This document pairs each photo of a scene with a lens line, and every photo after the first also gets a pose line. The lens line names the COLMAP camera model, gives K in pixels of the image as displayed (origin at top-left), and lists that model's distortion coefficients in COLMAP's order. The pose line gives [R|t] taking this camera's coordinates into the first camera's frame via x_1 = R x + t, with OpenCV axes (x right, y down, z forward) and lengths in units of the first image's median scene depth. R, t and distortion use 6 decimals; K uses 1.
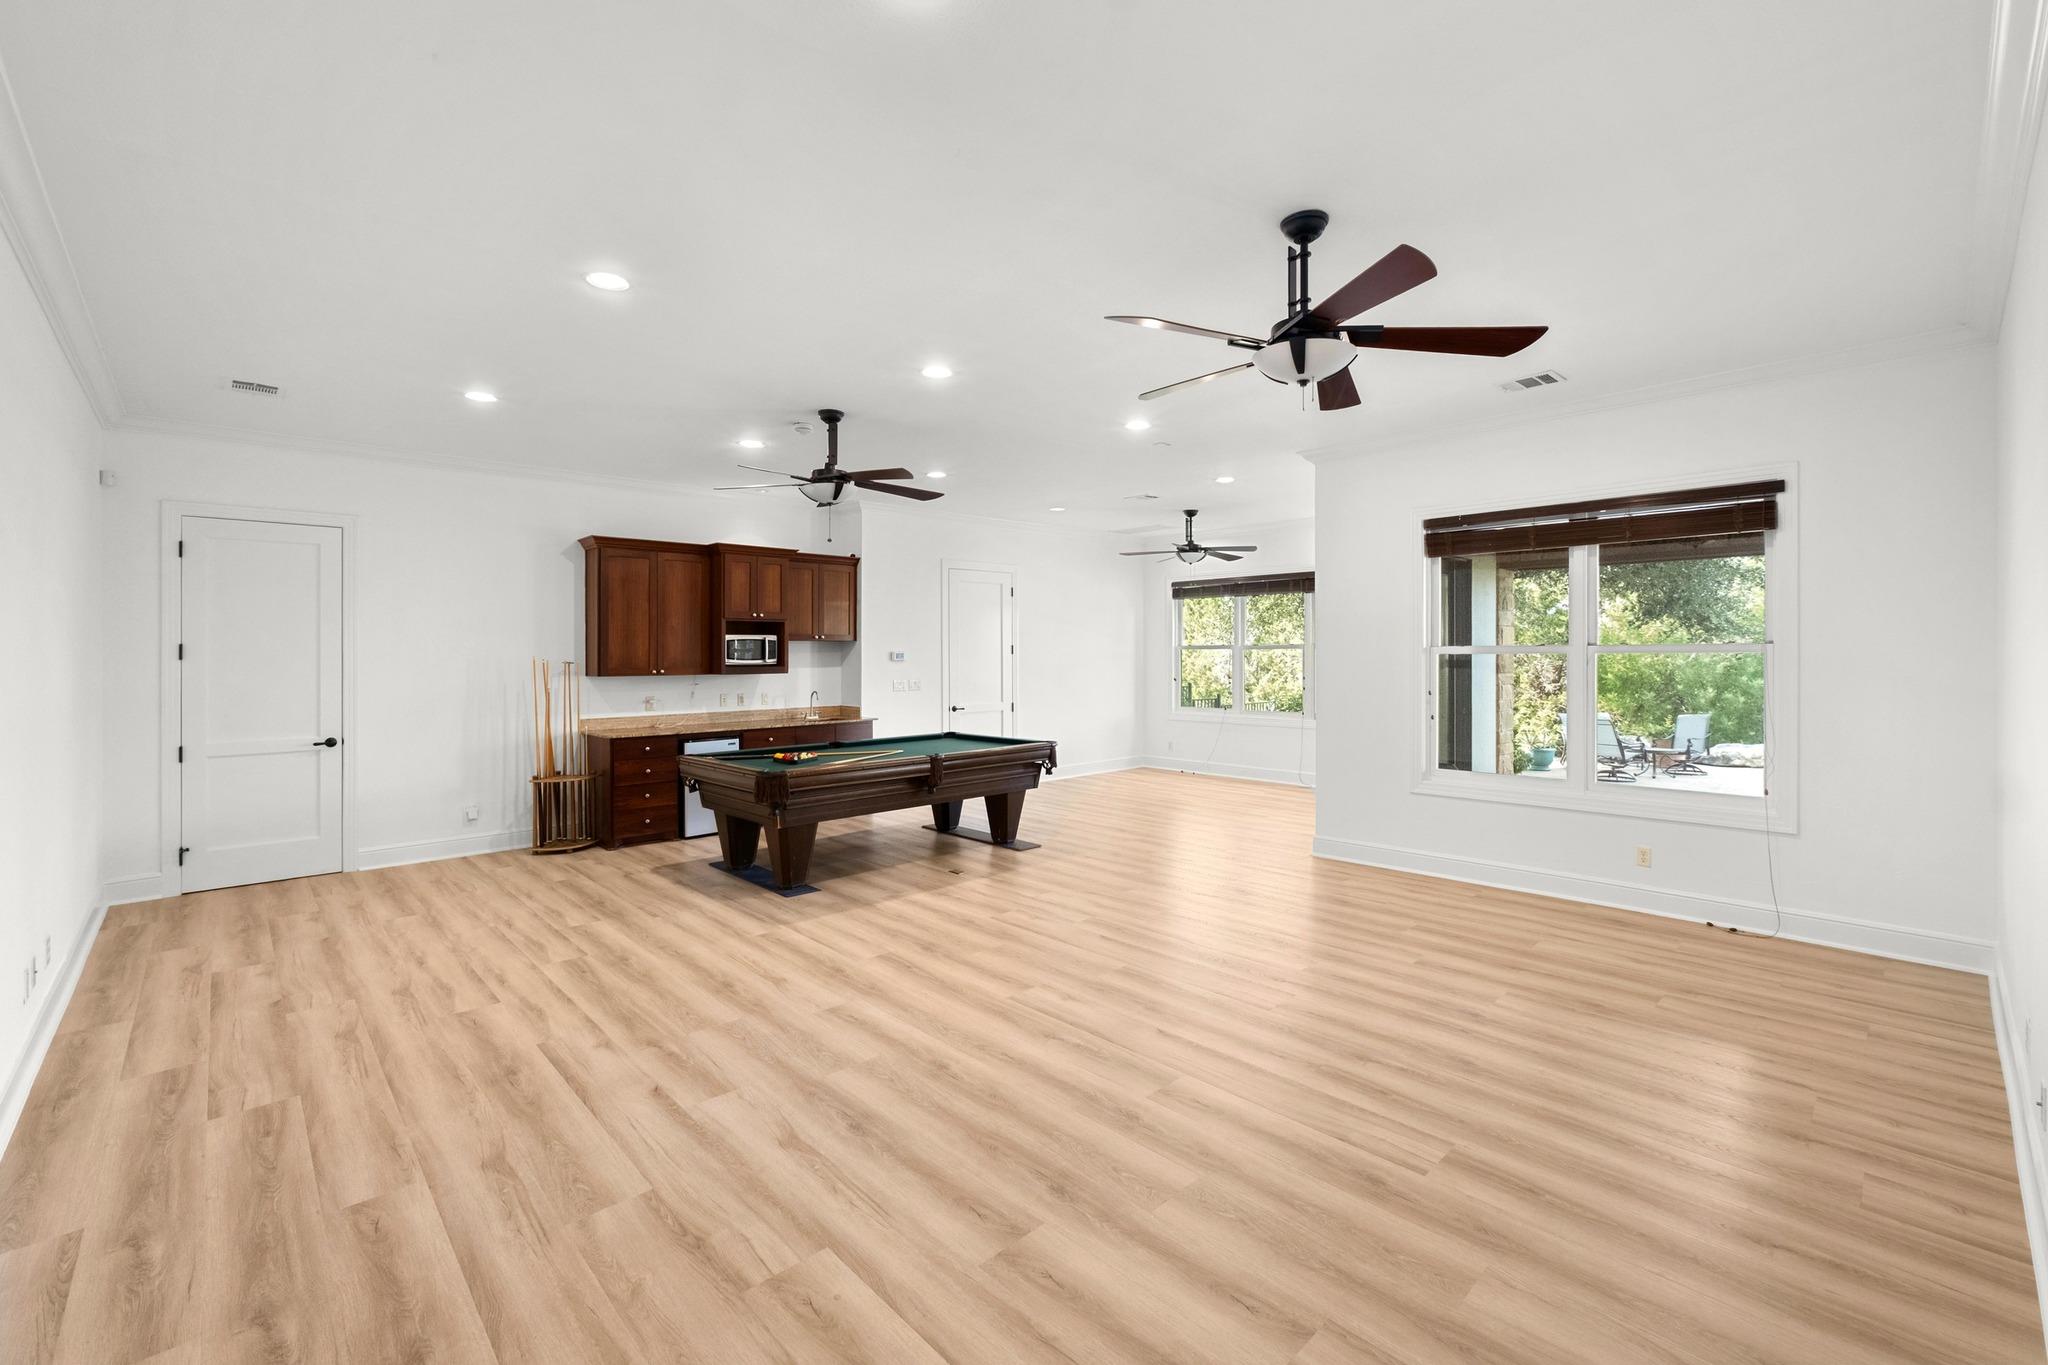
lens RADIAL K [[861.3, 0, 1029.5], [0, 861.3, 671.7], [0, 0, 1]] dist [-0.005263, 0.000473]
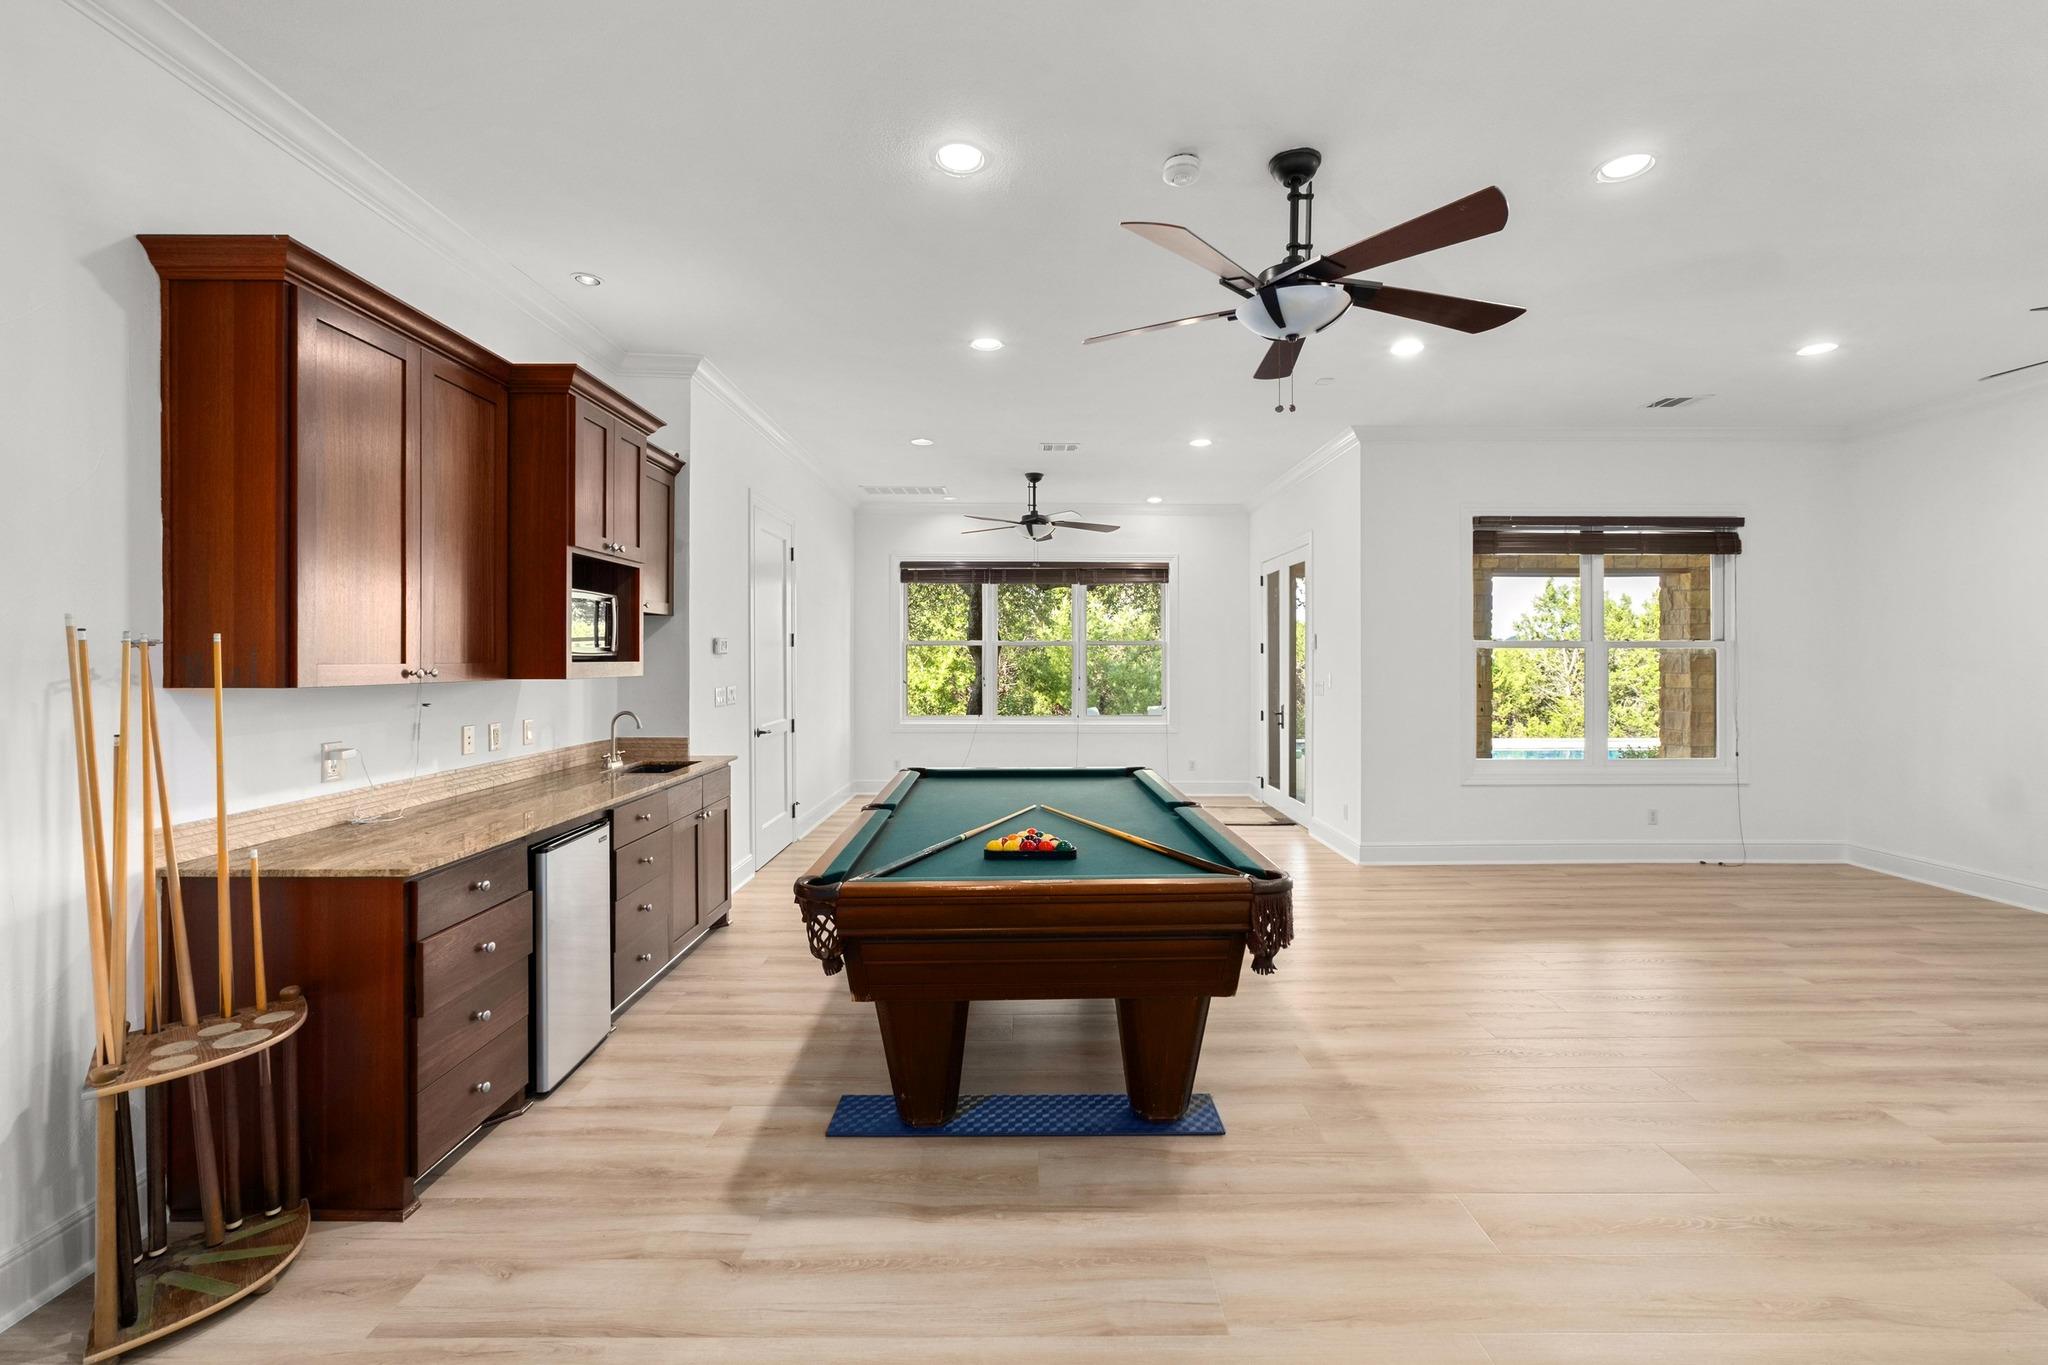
lens RADIAL K [[861.3, 0, 1025.7], [0, 861.3, 675.5], [0, 0, 1]] dist [-0.005263, 0.000473]
pose [[0.682681, -0.008979, 0.730661, -0.649756], [0.011051, 0.999937, 0.001963, 0.004410], [-0.730633, 0.006735, 0.682738, 0.694293]]
